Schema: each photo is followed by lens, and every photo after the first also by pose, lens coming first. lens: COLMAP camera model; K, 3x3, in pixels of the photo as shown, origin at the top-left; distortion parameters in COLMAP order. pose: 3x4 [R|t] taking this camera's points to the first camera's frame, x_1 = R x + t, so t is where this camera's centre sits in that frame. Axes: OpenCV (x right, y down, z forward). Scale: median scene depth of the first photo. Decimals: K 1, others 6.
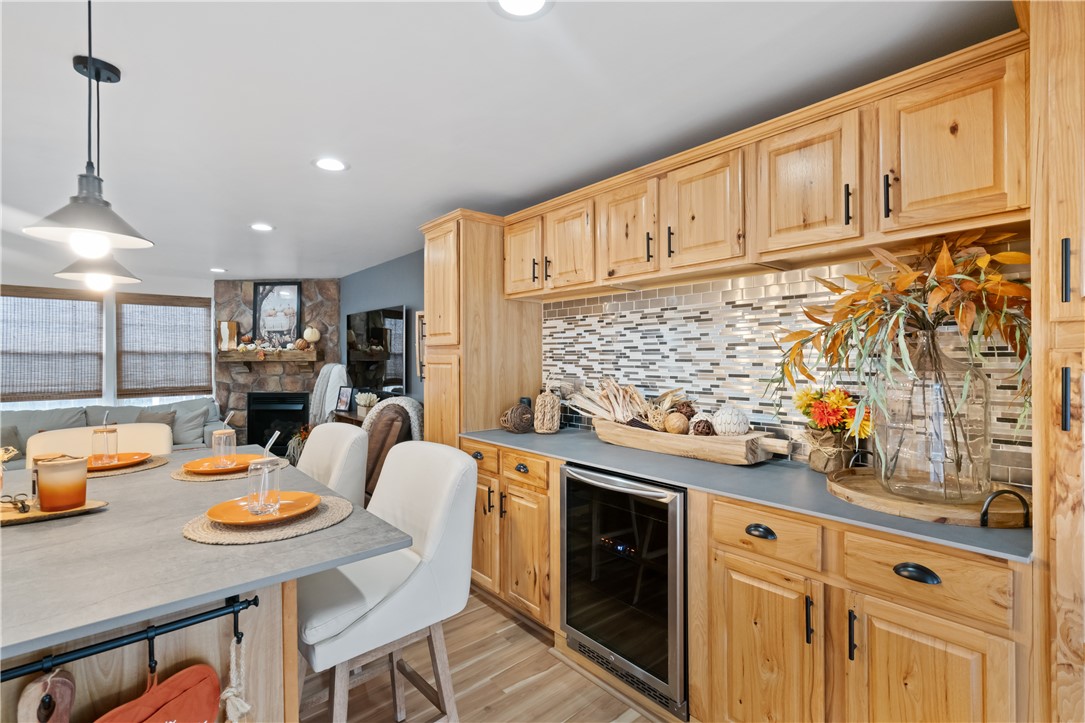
lens RADIAL K [[490.3, 0, 536.9], [0, 490.3, 360.7], [0, 0, 1]] dist [-0.003545, 0.002075]
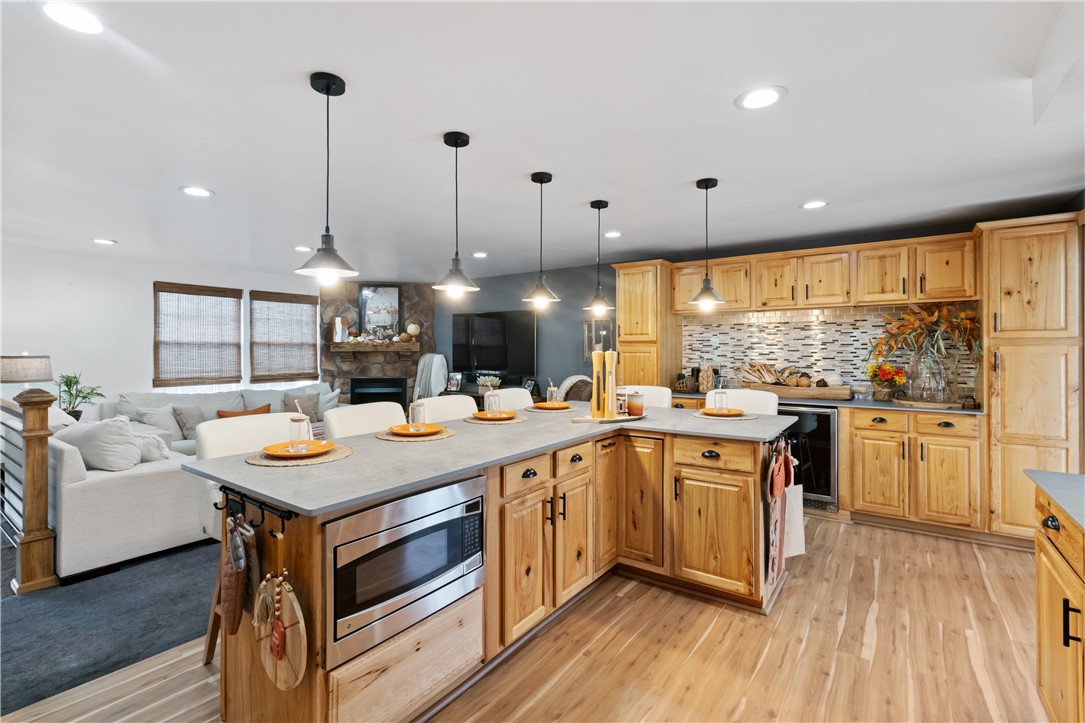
lens RADIAL K [[490.3, 0, 540.4], [0, 490.3, 353.6], [0, 0, 1]] dist [-0.003545, 0.002075]
pose [[0.973317, 0.002213, 0.229453, -0.488344], [-0.002418, 0.999997, 0.000613, 0.005143], [-0.229451, -0.001152, 0.973320, -0.275845]]
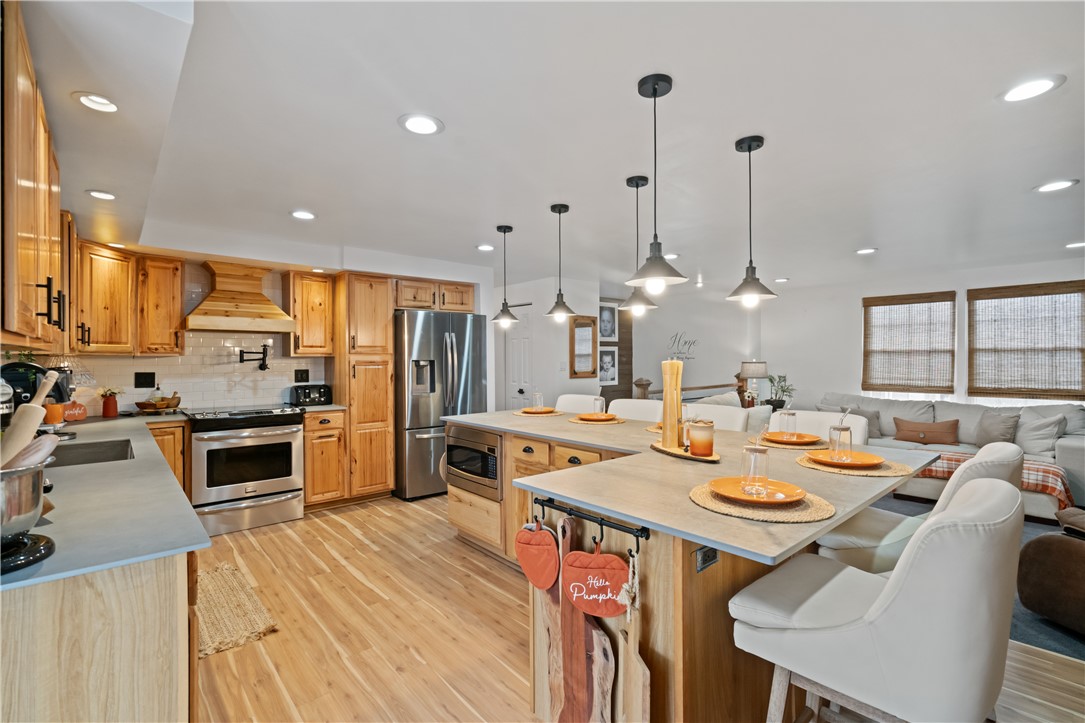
lens RADIAL K [[490.3, 0, 540.6], [0, 490.3, 359.0], [0, 0, 1]] dist [-0.003545, 0.002075]
pose [[0.010117, 0.005086, -0.999936, 0.139223], [-0.002638, 0.999984, 0.005060, -0.001133], [0.999945, 0.002587, 0.010130, 0.122701]]
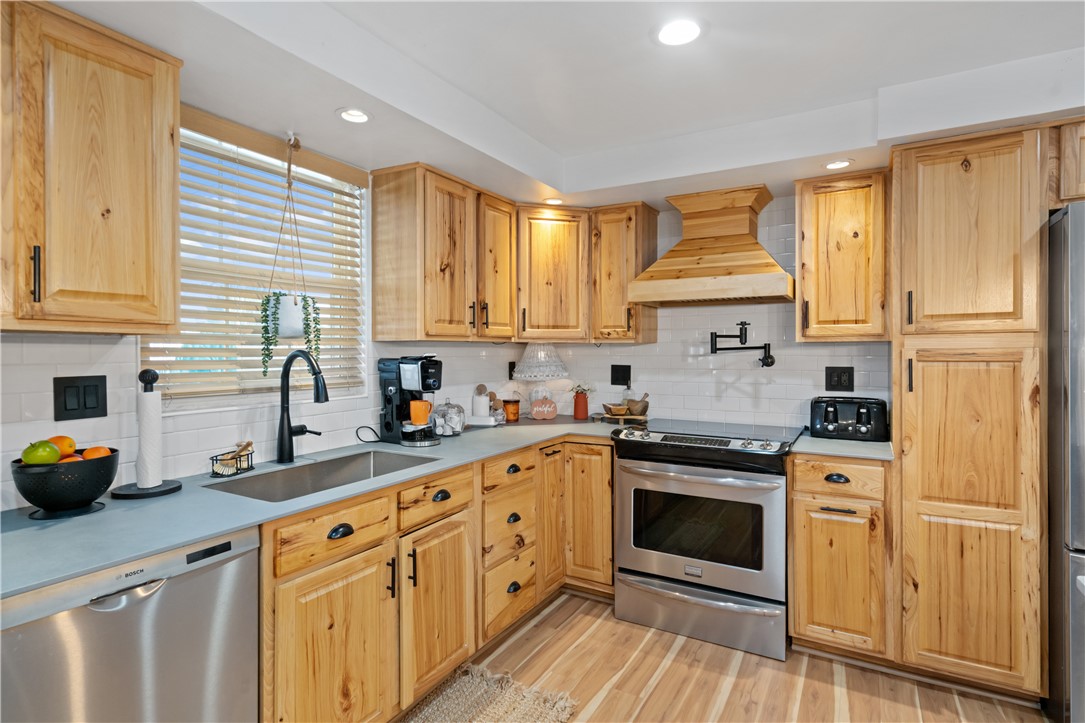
lens RADIAL K [[563.2, 0, 538.7], [0, 563.2, 357.0], [0, 0, 1]] dist [0.004970, 0.002295]
pose [[-0.945494, 0.009592, -0.325497, -0.312302], [0.004274, 0.999846, 0.017048, 0.003670], [0.325610, 0.014727, -0.945389, 0.114610]]
